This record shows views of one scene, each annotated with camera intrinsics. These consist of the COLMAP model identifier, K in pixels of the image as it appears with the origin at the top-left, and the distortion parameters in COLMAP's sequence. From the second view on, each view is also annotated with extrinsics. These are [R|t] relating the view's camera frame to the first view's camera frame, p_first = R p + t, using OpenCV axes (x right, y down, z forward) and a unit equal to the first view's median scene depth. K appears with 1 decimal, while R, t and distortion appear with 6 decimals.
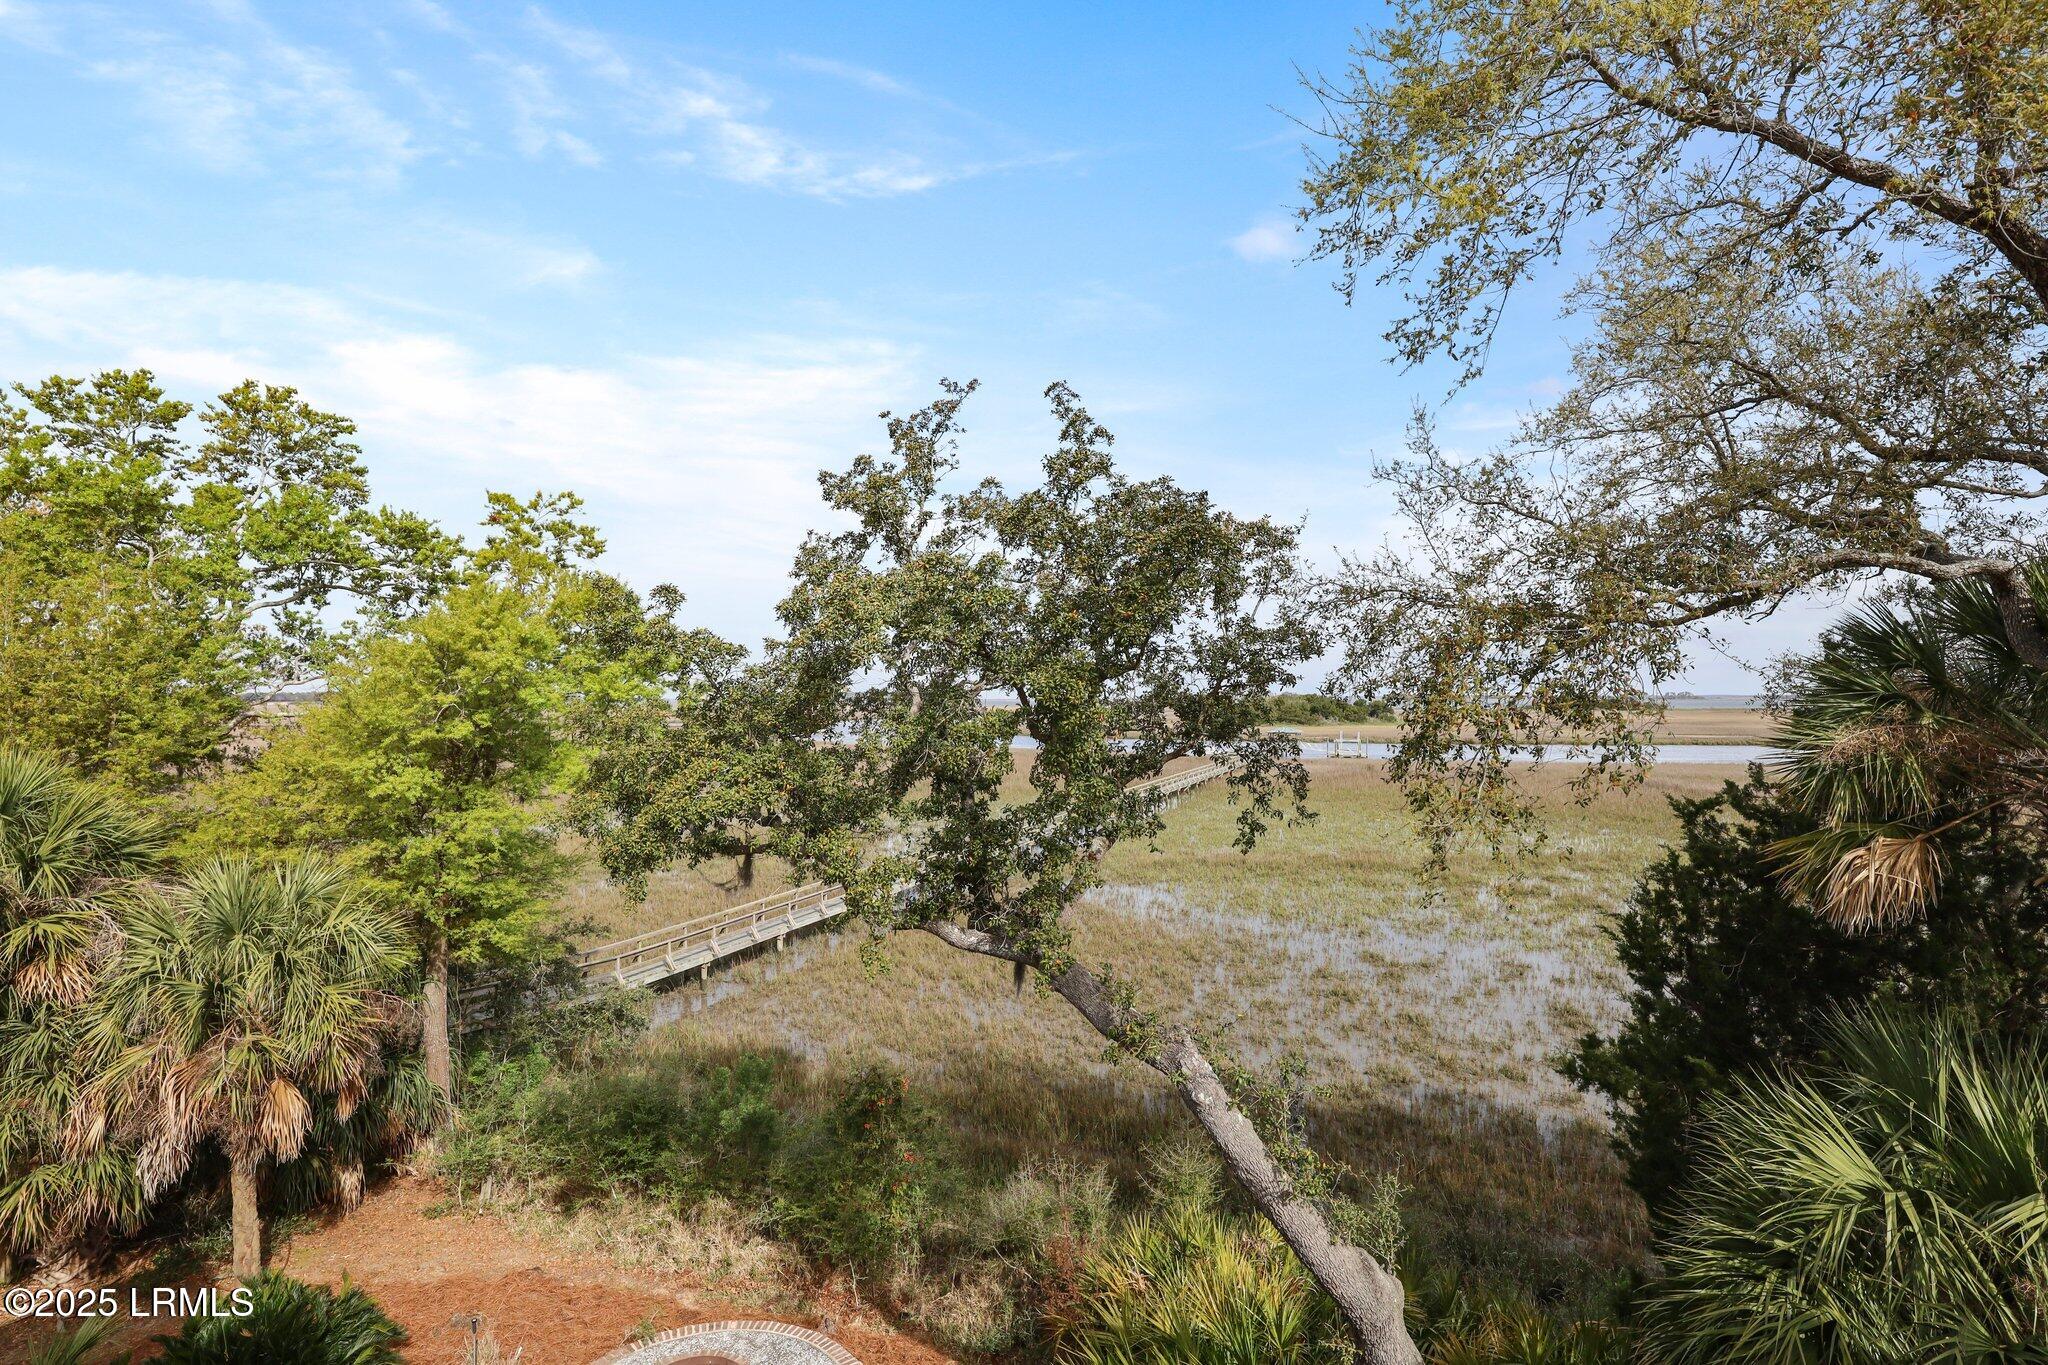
lens RADIAL K [[938.3, 0, 1032.6], [0, 938.3, 679.8], [0, 0, 1]] dist [-0.045064, 0.008227]
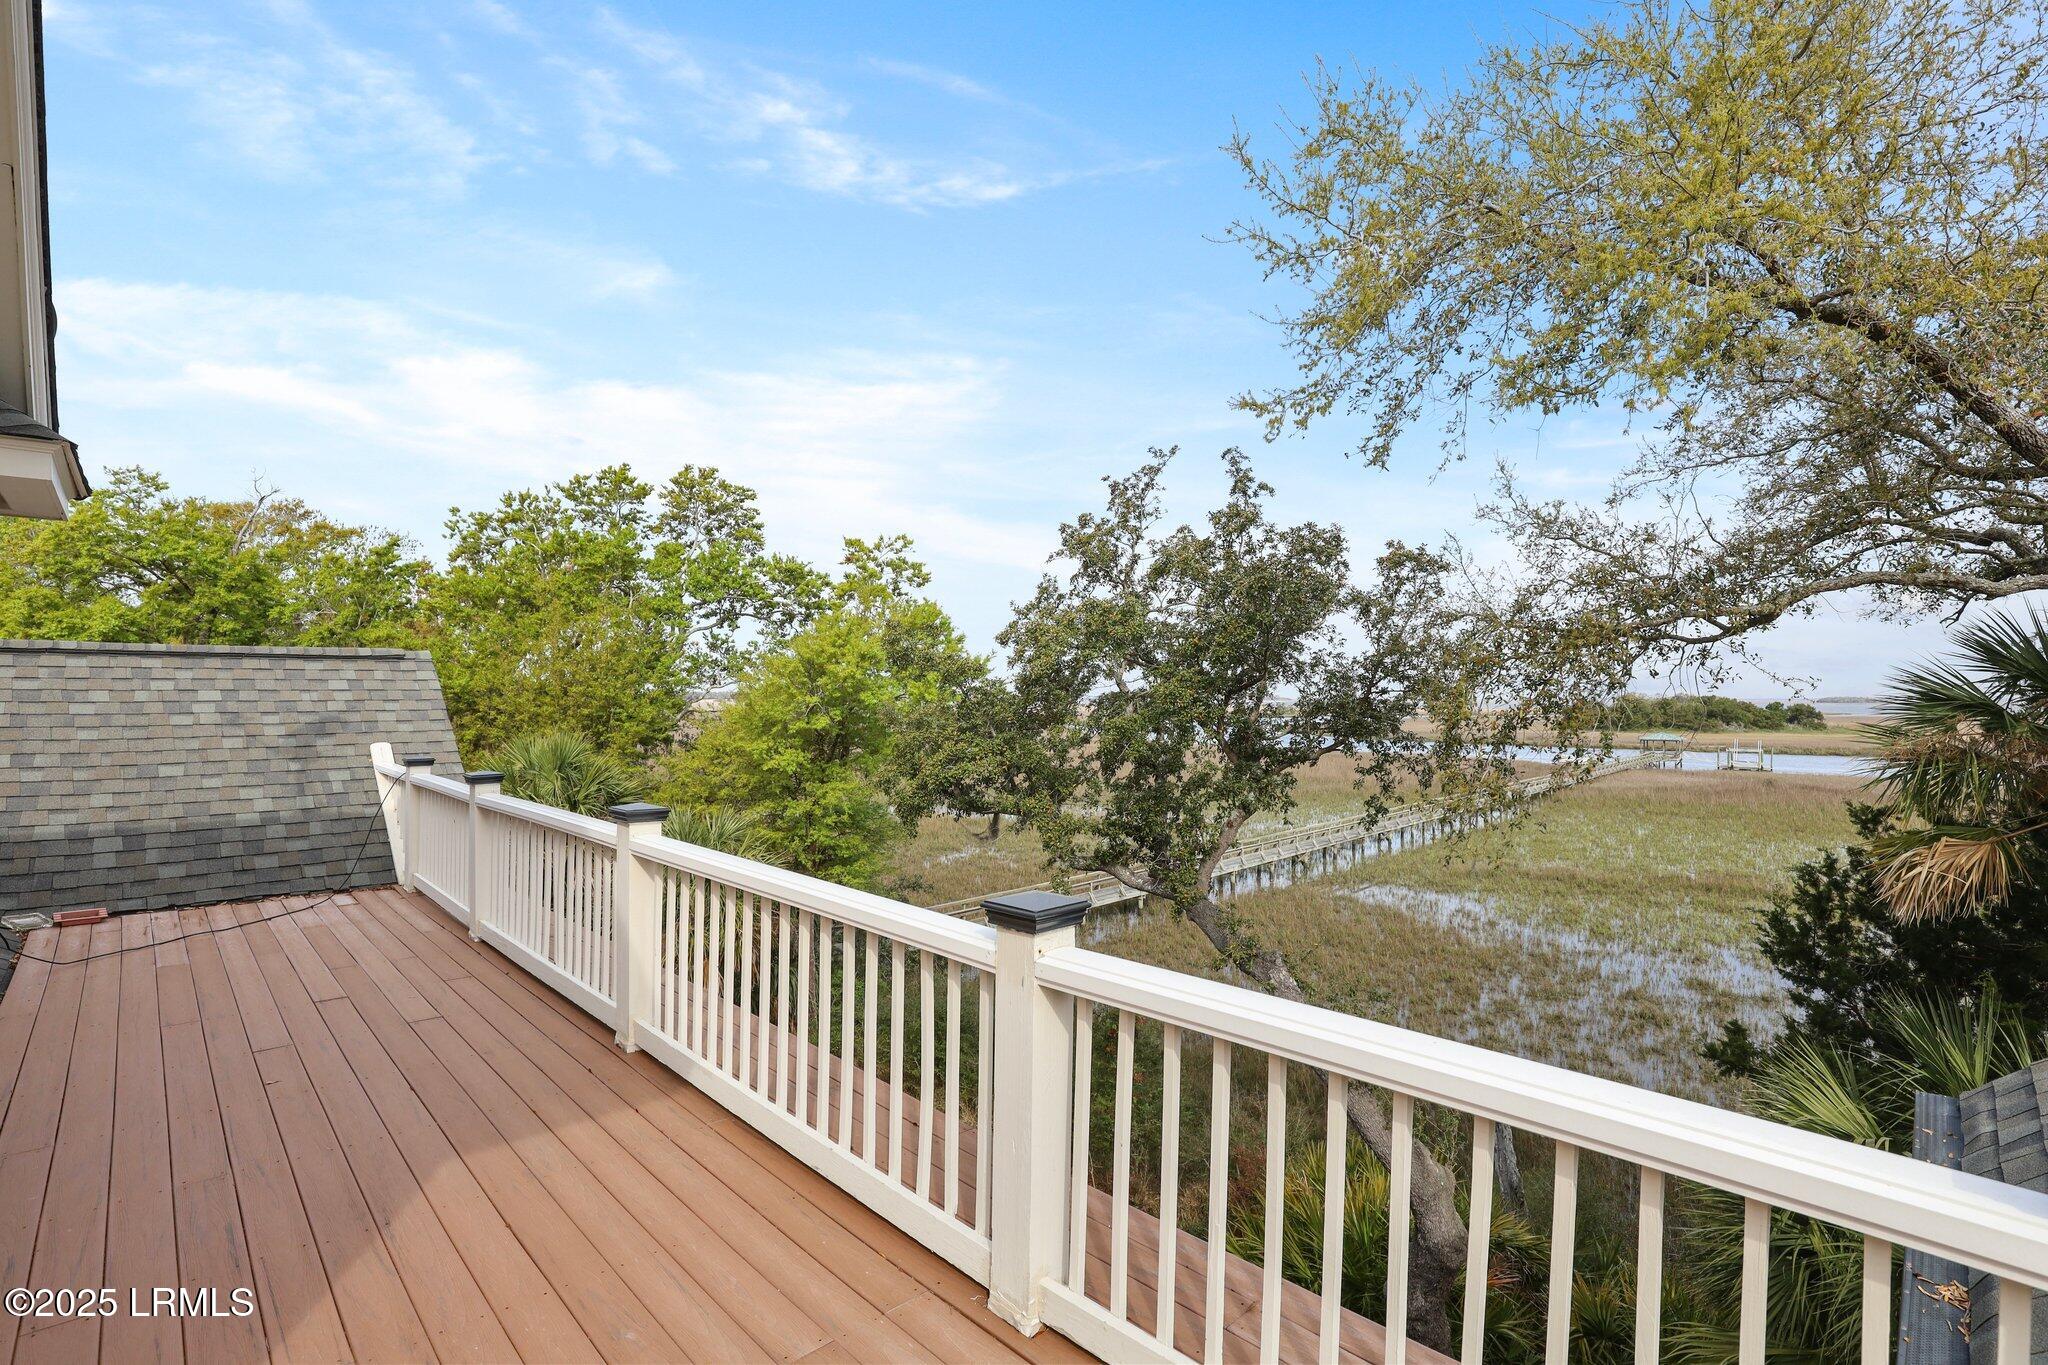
lens RADIAL K [[938.3, 0, 1026.1], [0, 938.3, 678.3], [0, 0, 1]] dist [-0.045064, 0.008227]
pose [[0.935942, -0.003065, -0.352140, 0.145093], [0.002331, 0.999994, -0.002508, -0.006248], [0.352146, 0.001526, 0.935944, -0.180996]]
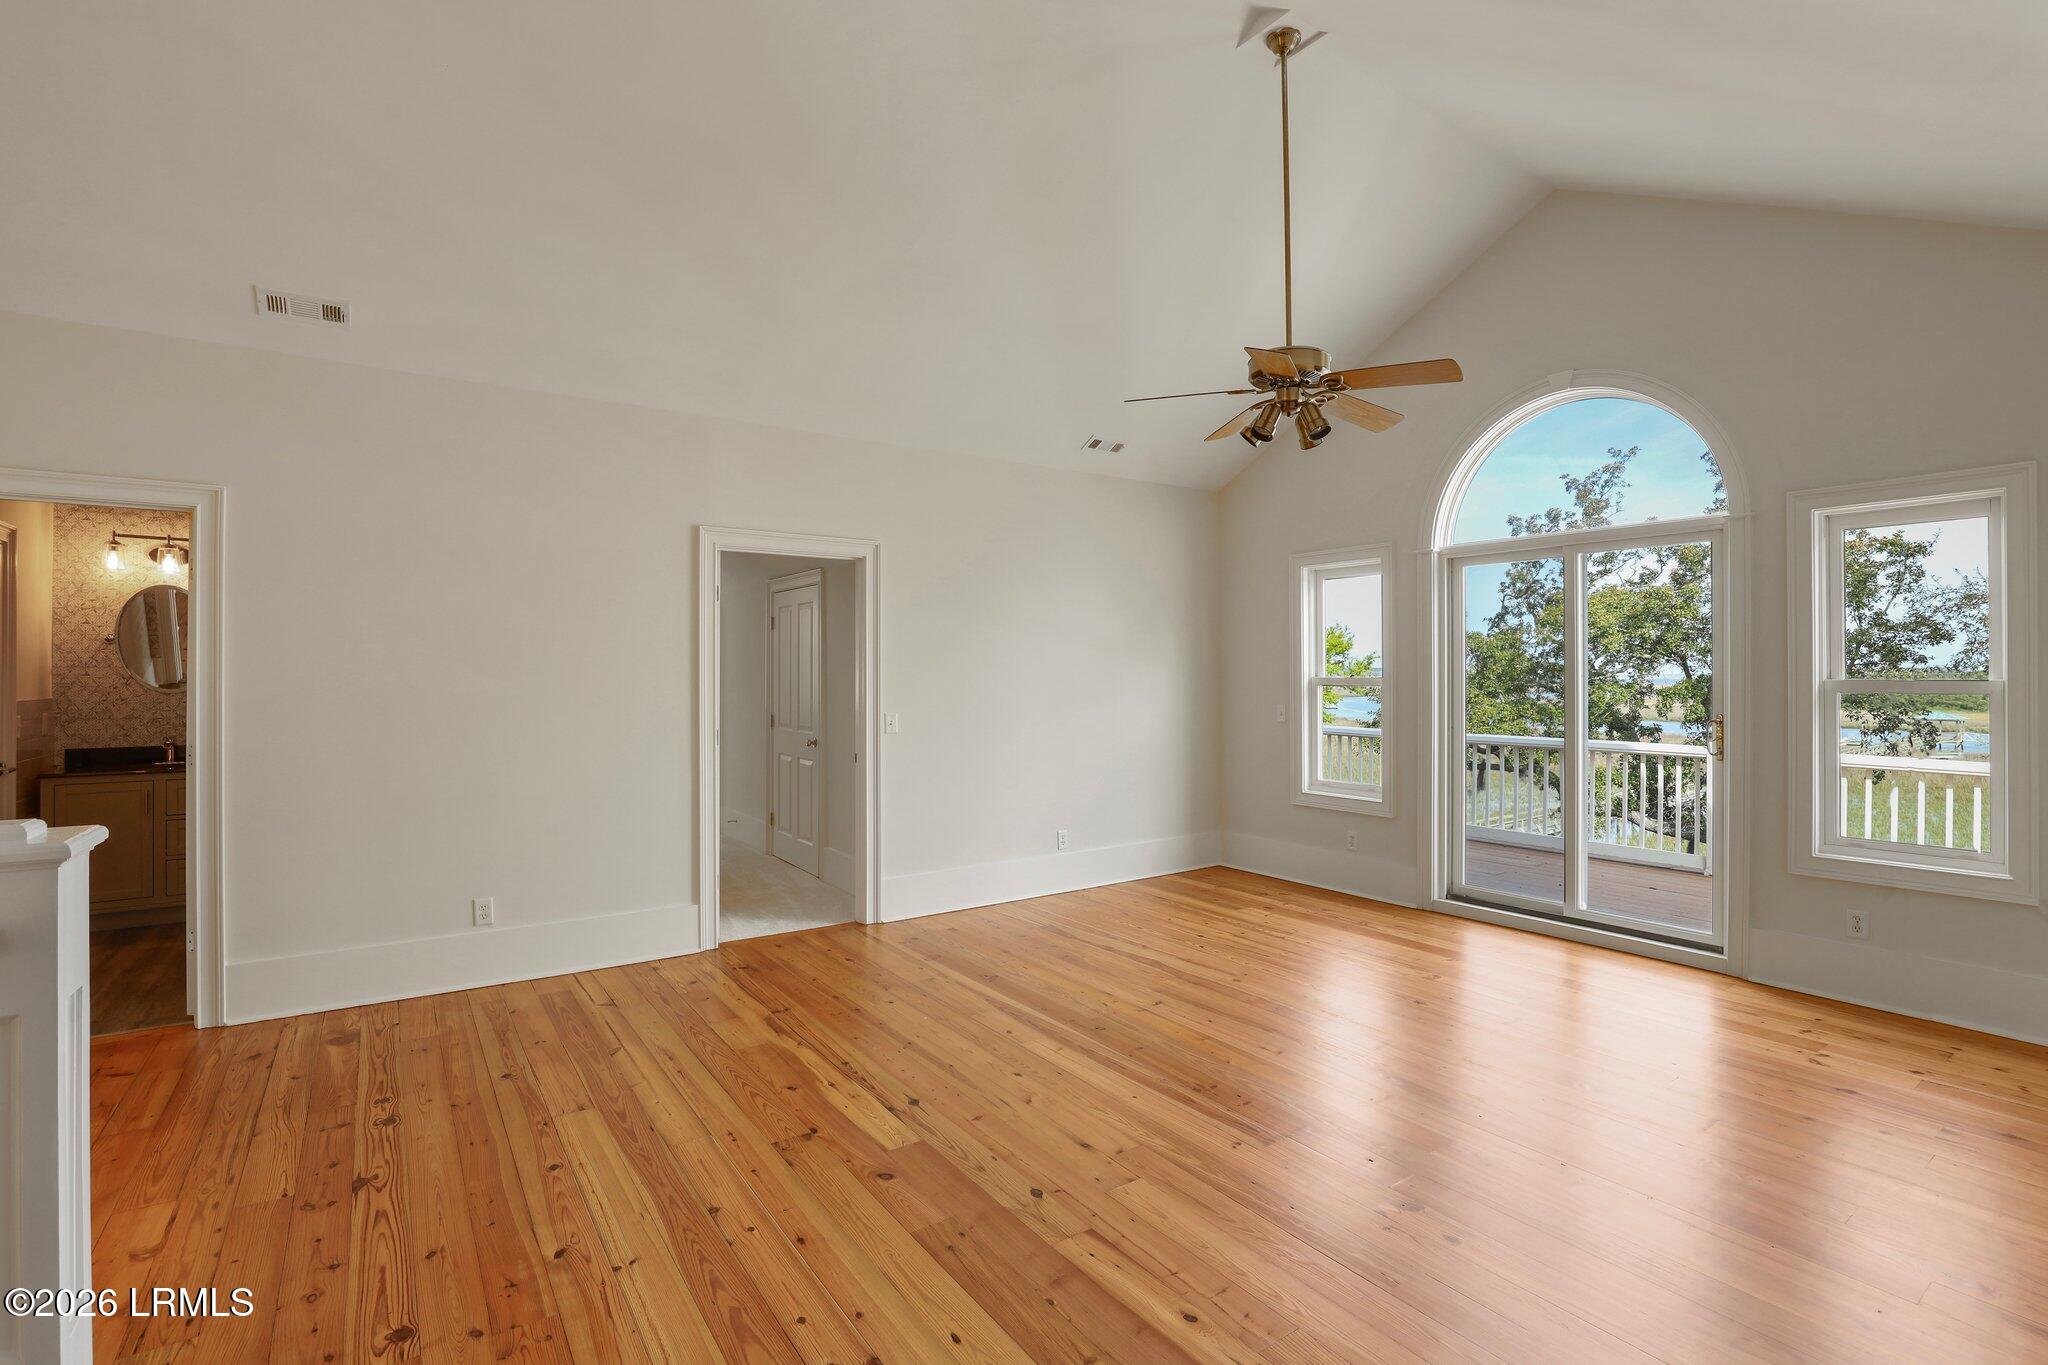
lens RADIAL K [[938.3, 0, 1030.5], [0, 938.3, 683.1], [0, 0, 1]] dist [-0.045064, 0.008227]
pose [[0.863422, 0.006972, -0.504434, -0.112744], [0.006756, 0.999655, 0.025380, -0.005094], [0.504437, -0.025321, 0.863077, -0.502649]]
